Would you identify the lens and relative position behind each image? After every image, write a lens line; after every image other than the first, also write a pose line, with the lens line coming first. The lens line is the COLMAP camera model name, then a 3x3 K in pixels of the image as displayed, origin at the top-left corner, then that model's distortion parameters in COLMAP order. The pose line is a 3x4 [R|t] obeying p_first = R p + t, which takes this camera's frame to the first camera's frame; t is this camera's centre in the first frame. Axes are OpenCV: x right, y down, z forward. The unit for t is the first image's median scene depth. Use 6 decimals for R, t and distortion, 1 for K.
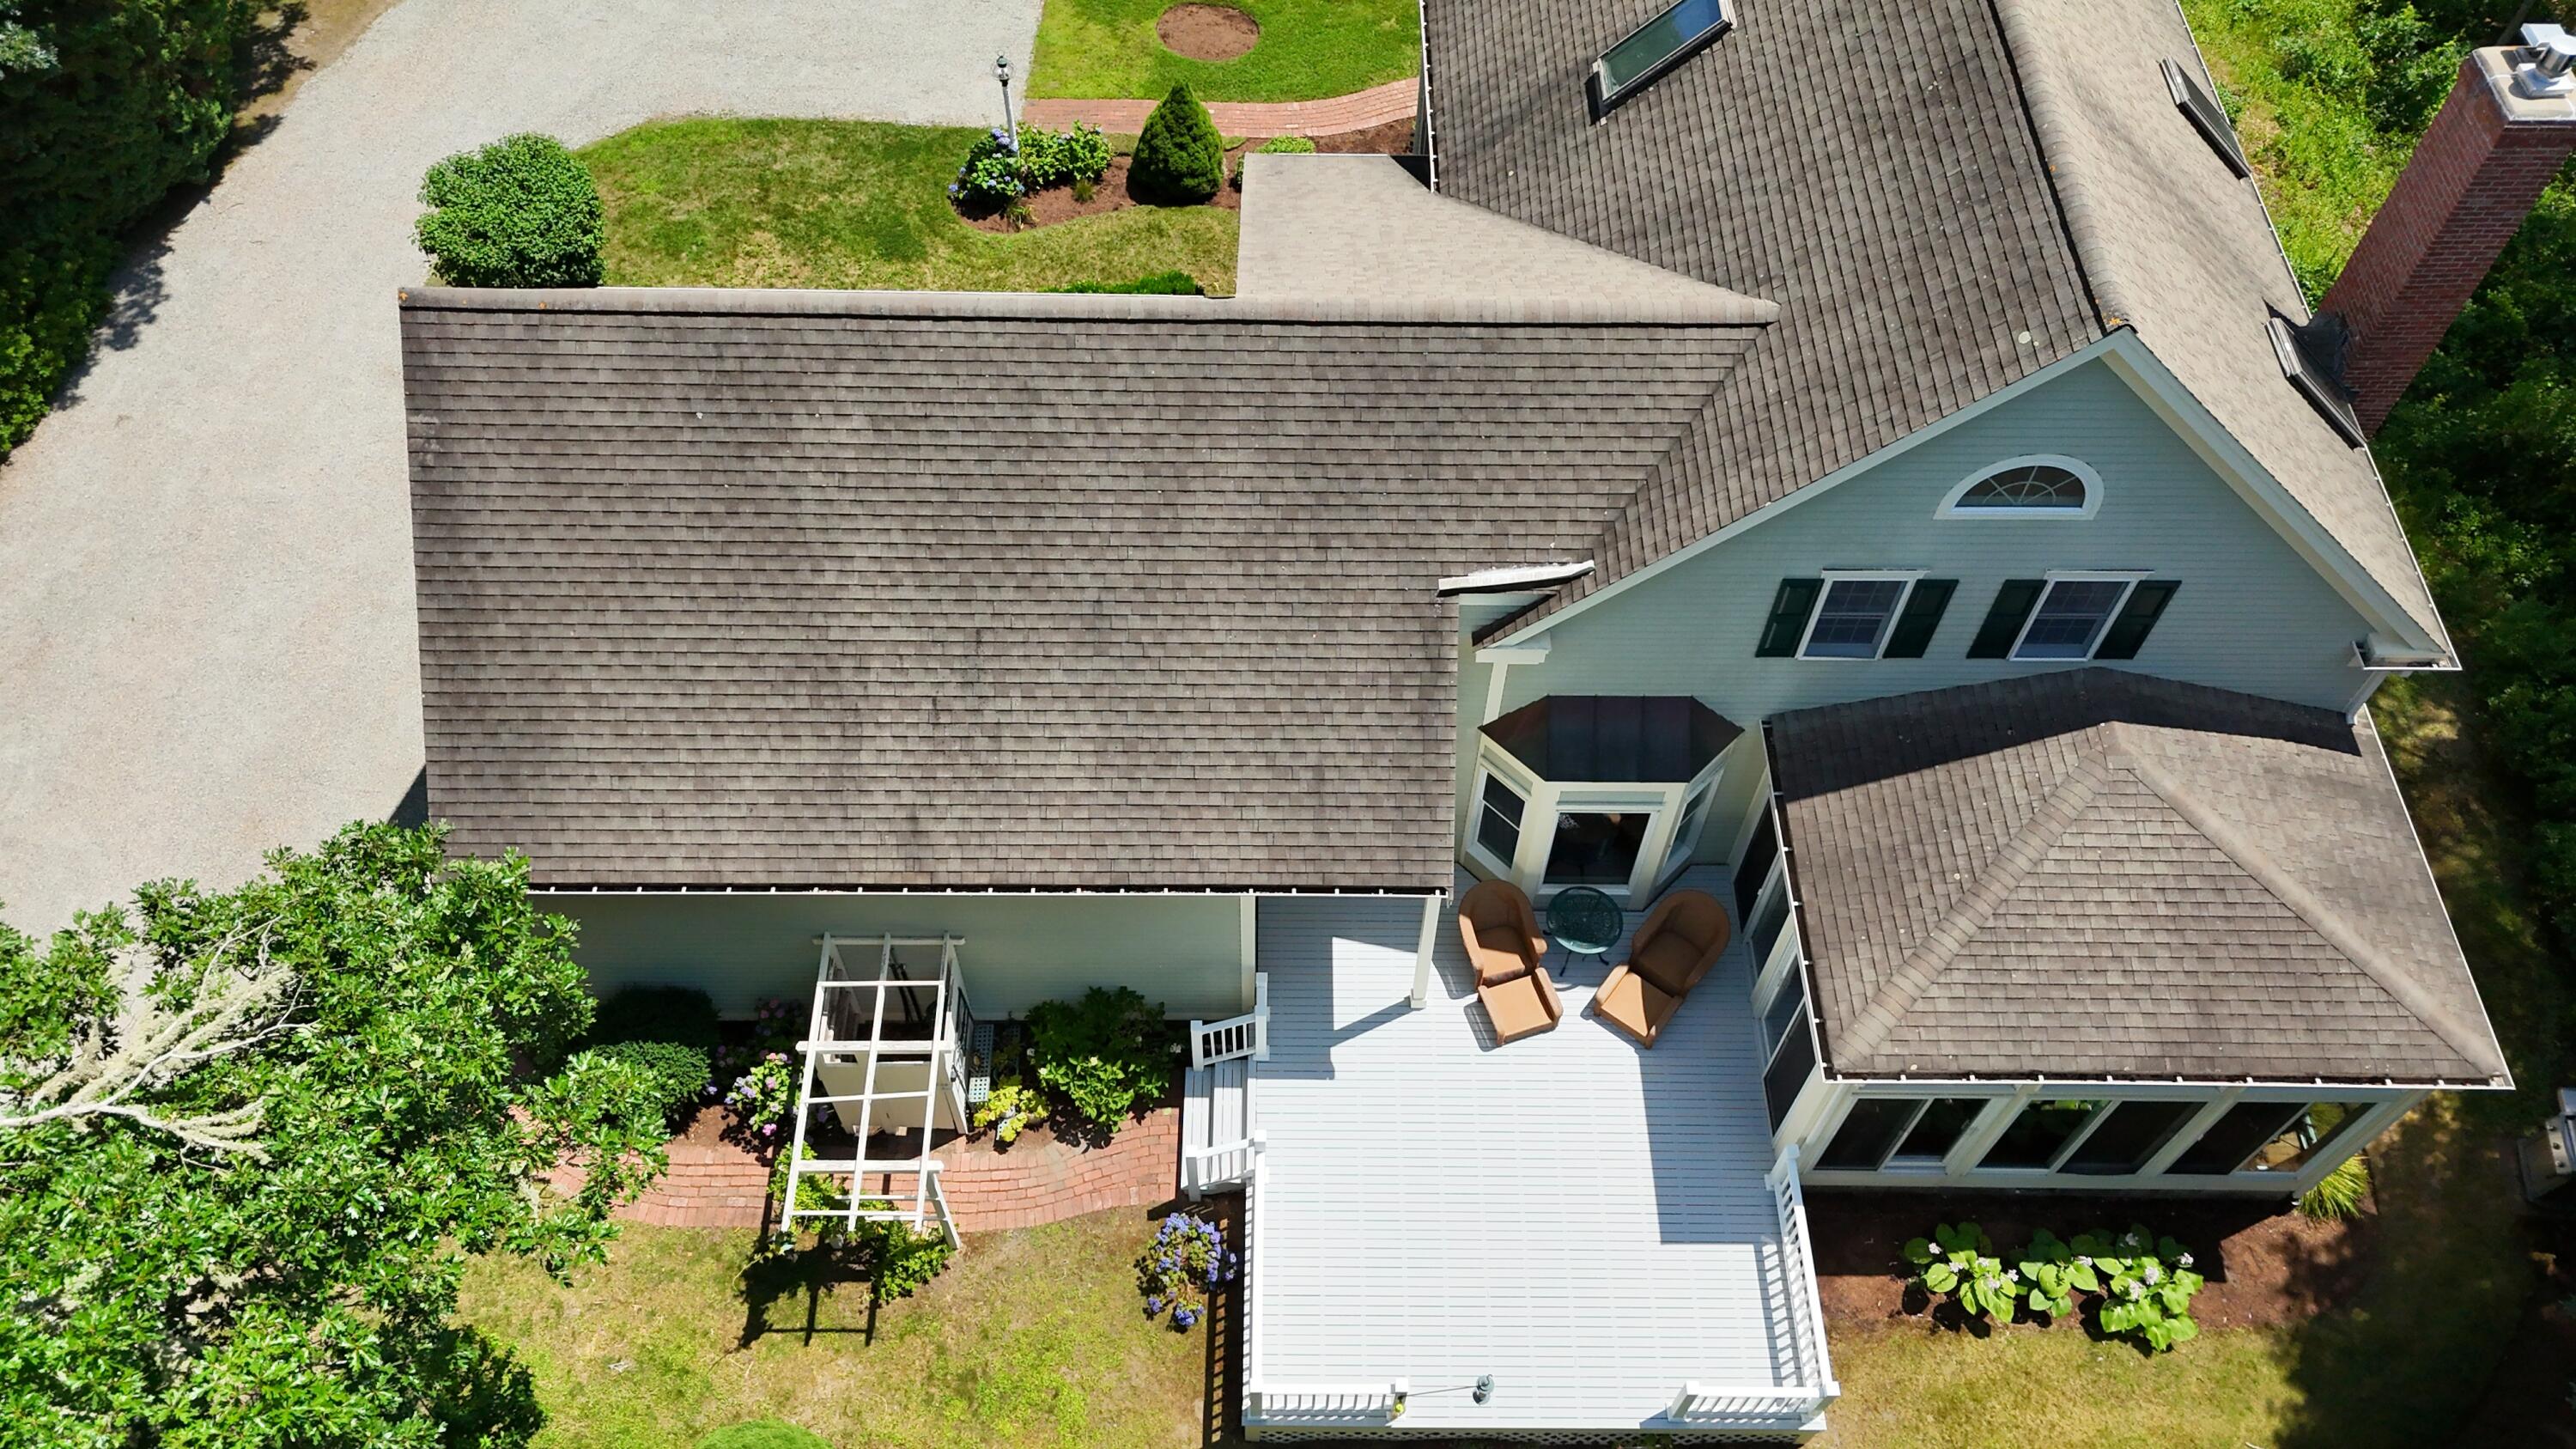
lens RADIAL K [[1900.2, 0, 1285.0], [0, 1900.2, 721.9], [0, 0, 1]] dist [0.077787, -0.065577]
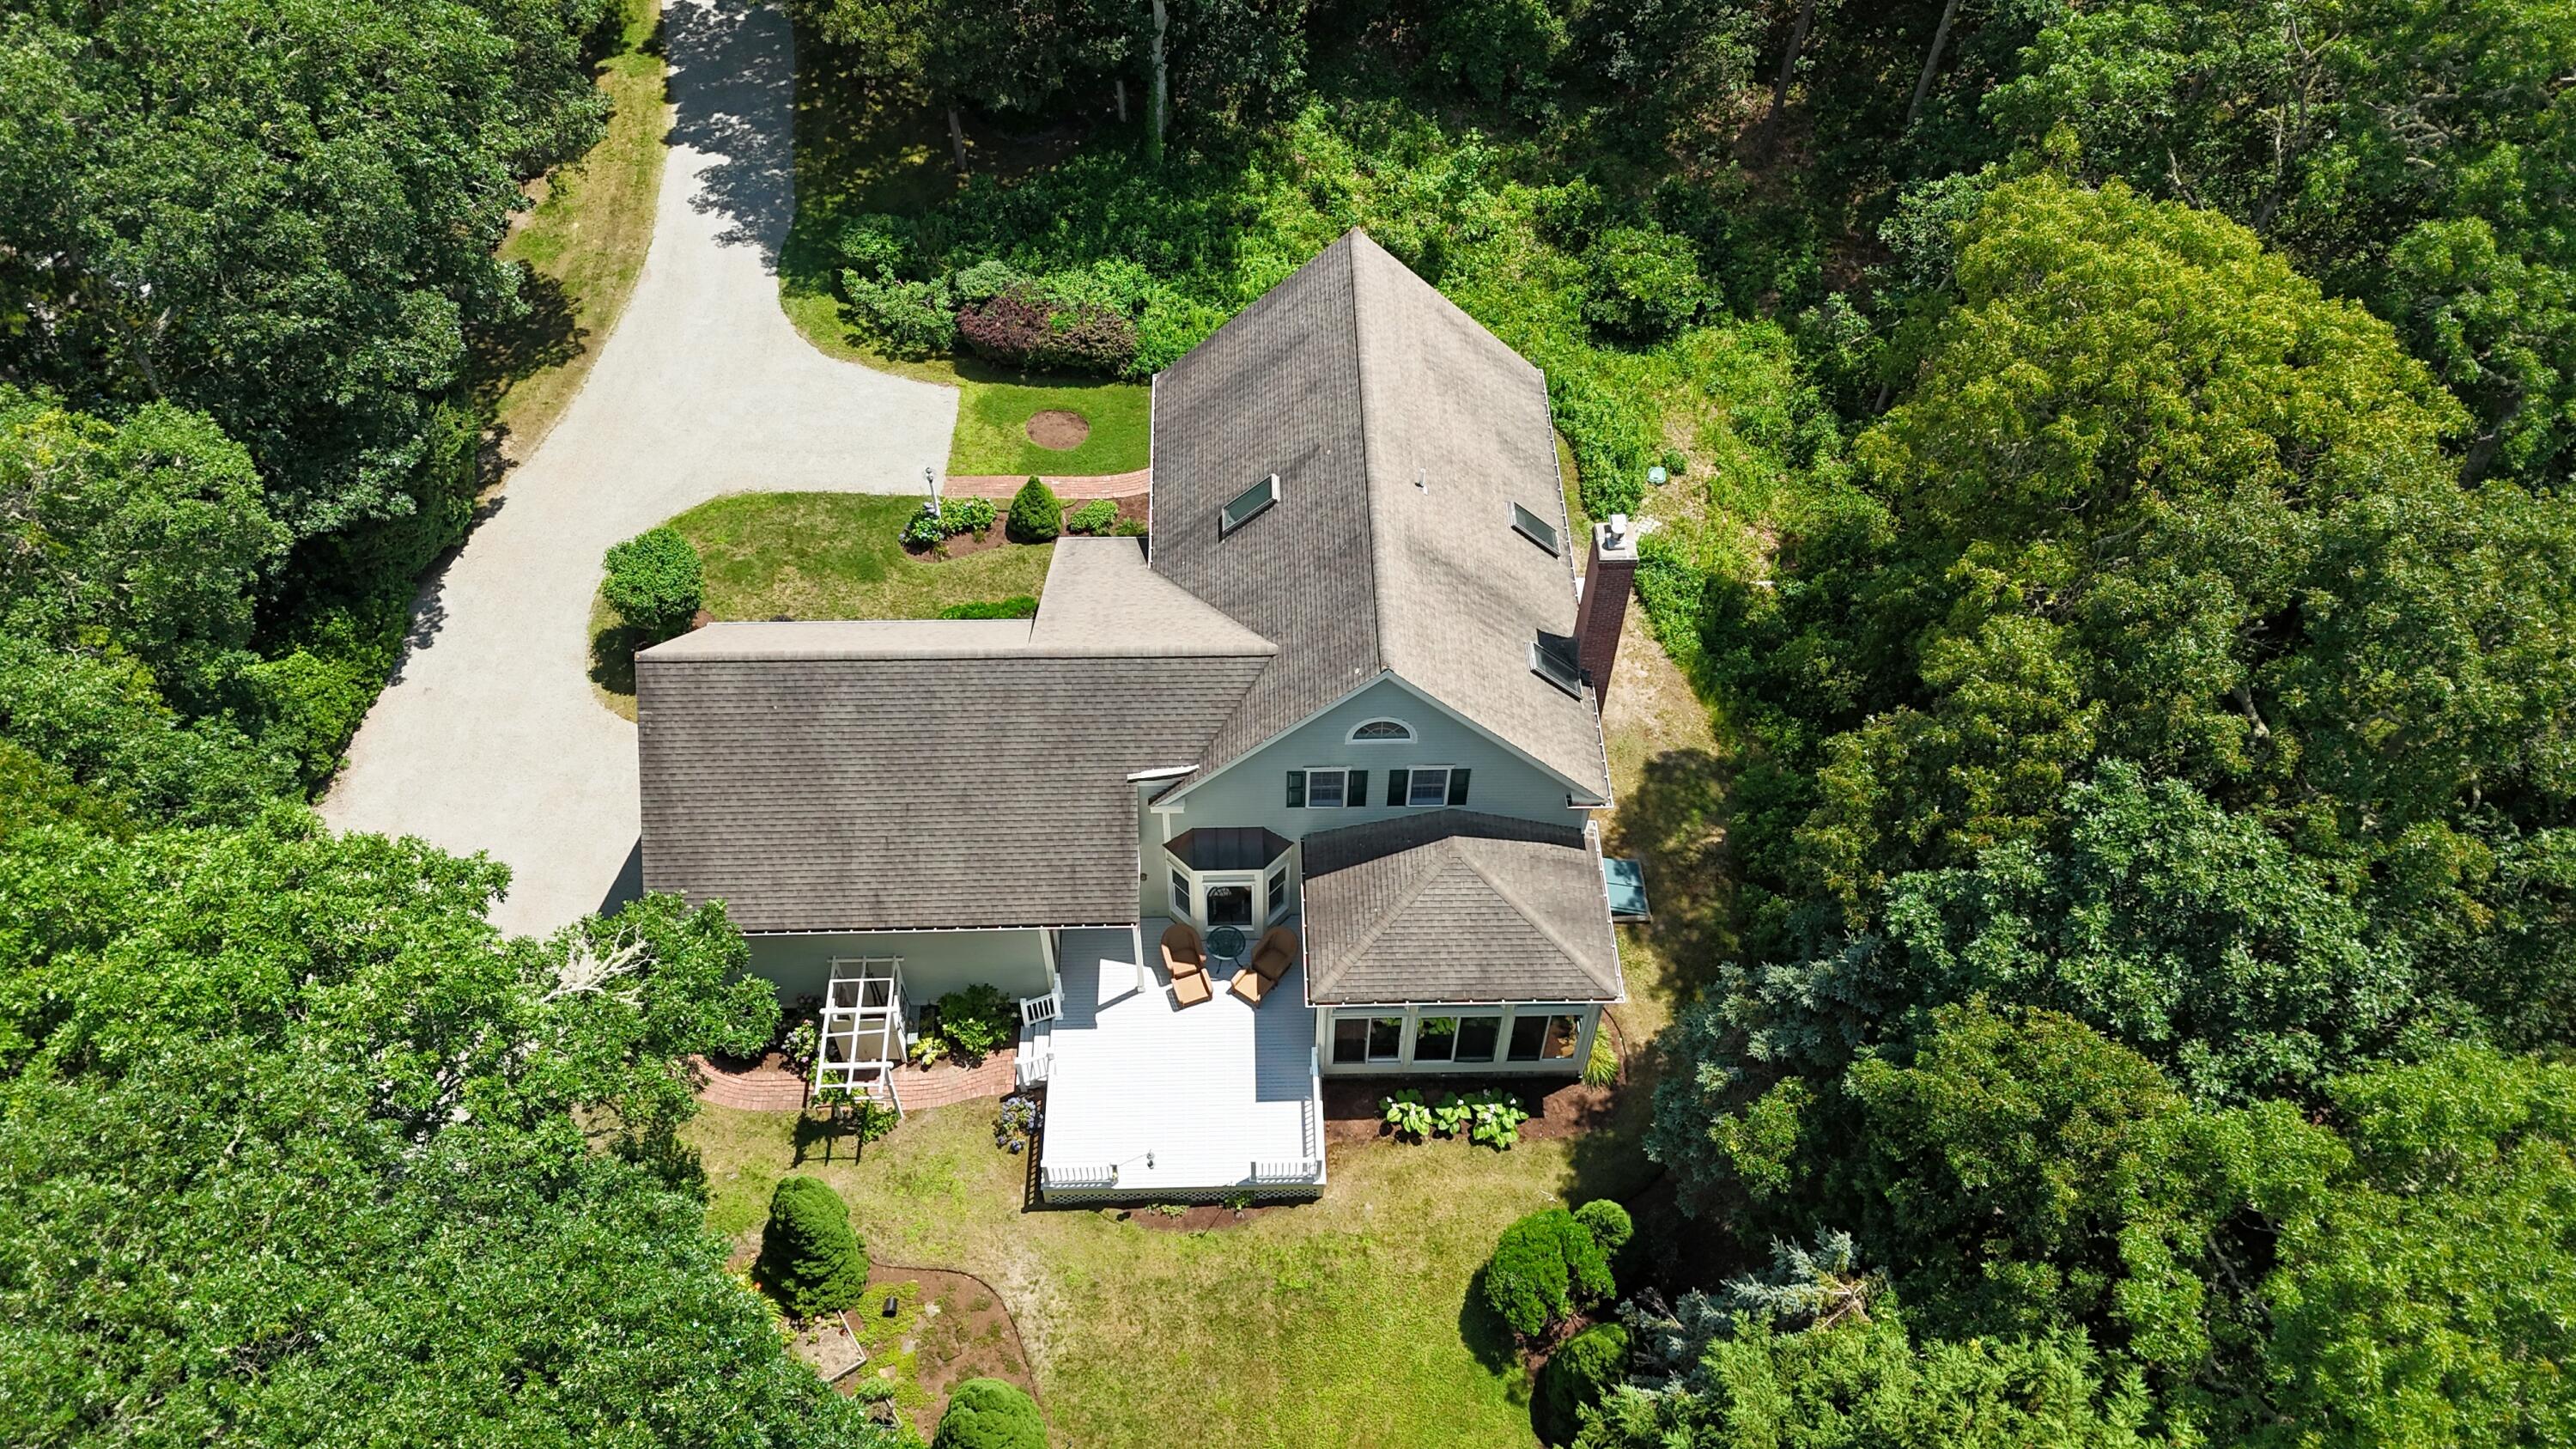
lens RADIAL K [[1900.2, 0, 1281.8], [0, 1900.2, 718.0], [0, 0, 1]] dist [0.077787, -0.065577]
pose [[0.999701, -0.021257, 0.012047, 0.208783], [0.022070, 0.997170, -0.071864, 0.015811], [-0.010485, 0.072109, 0.997342, -1.012598]]
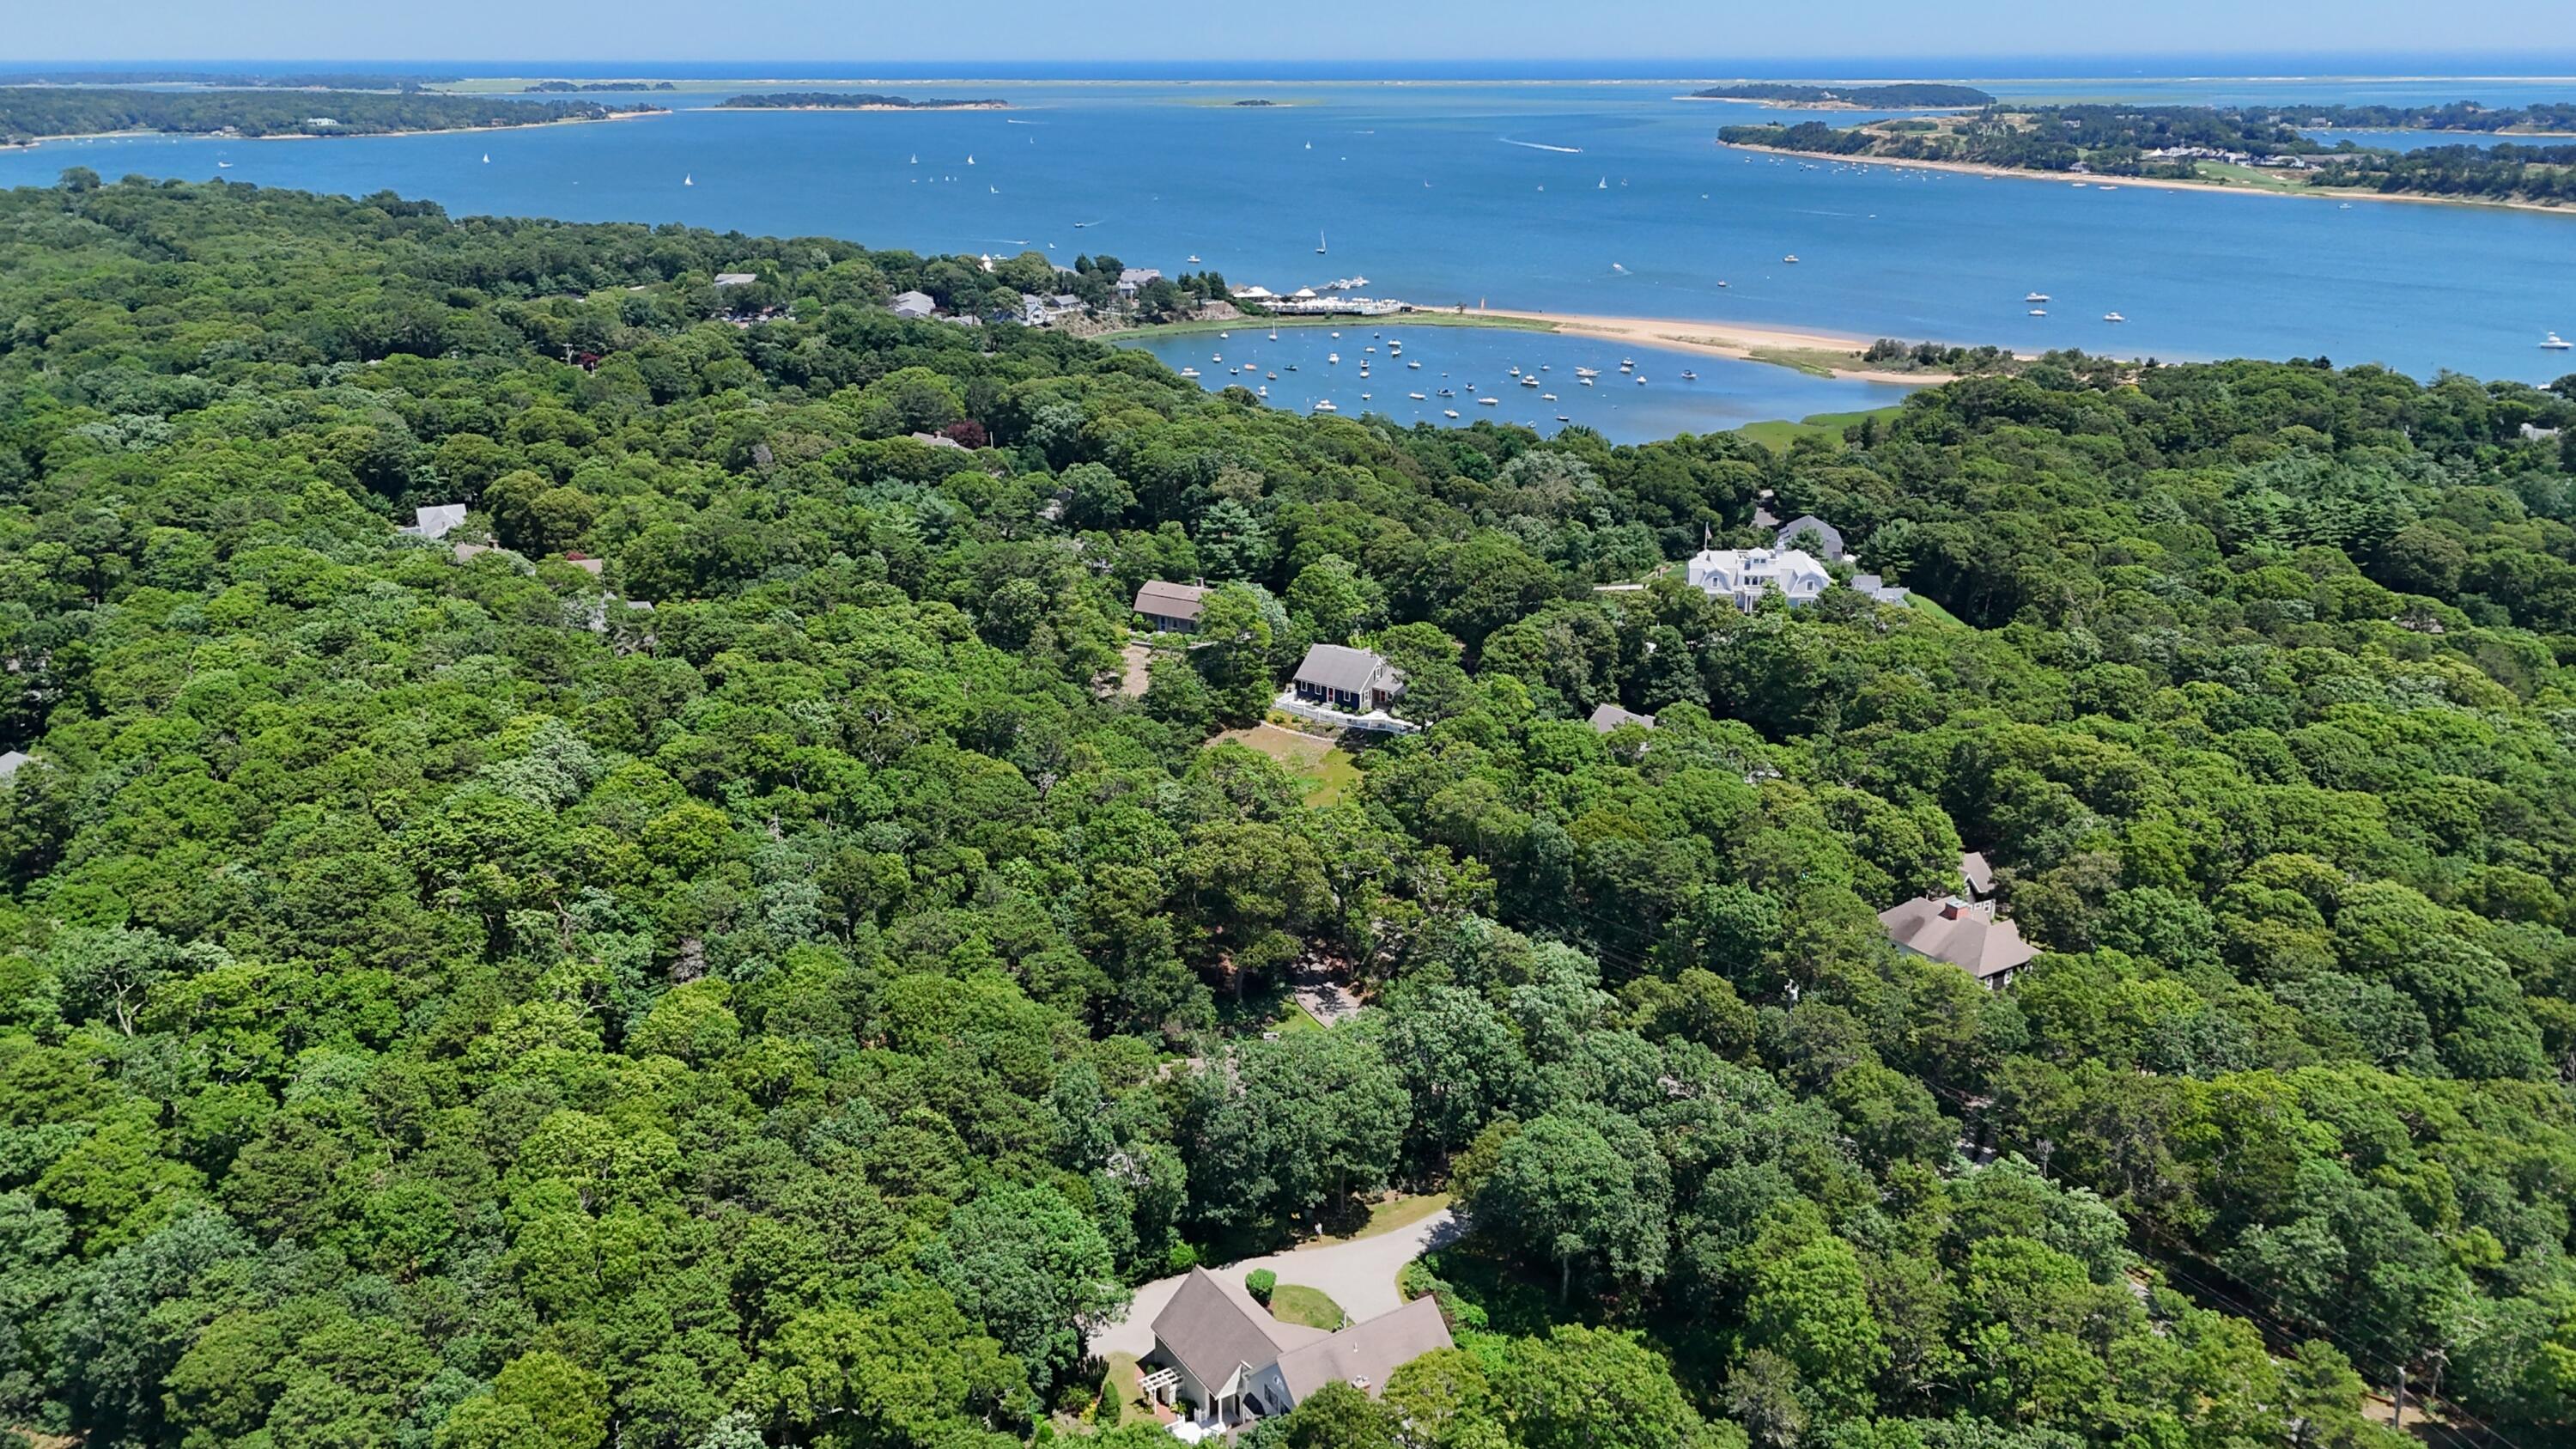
lens RADIAL K [[1900.2, 0, 1314.5], [0, 1900.2, 736.8], [0, 0, 1]] dist [0.077787, -0.065577]
pose [[0.542349, 0.251055, -0.801766, 5.092414], [-0.692738, 0.673584, -0.257680, 0.010725], [0.475365, 0.695166, 0.539233, -4.152070]]
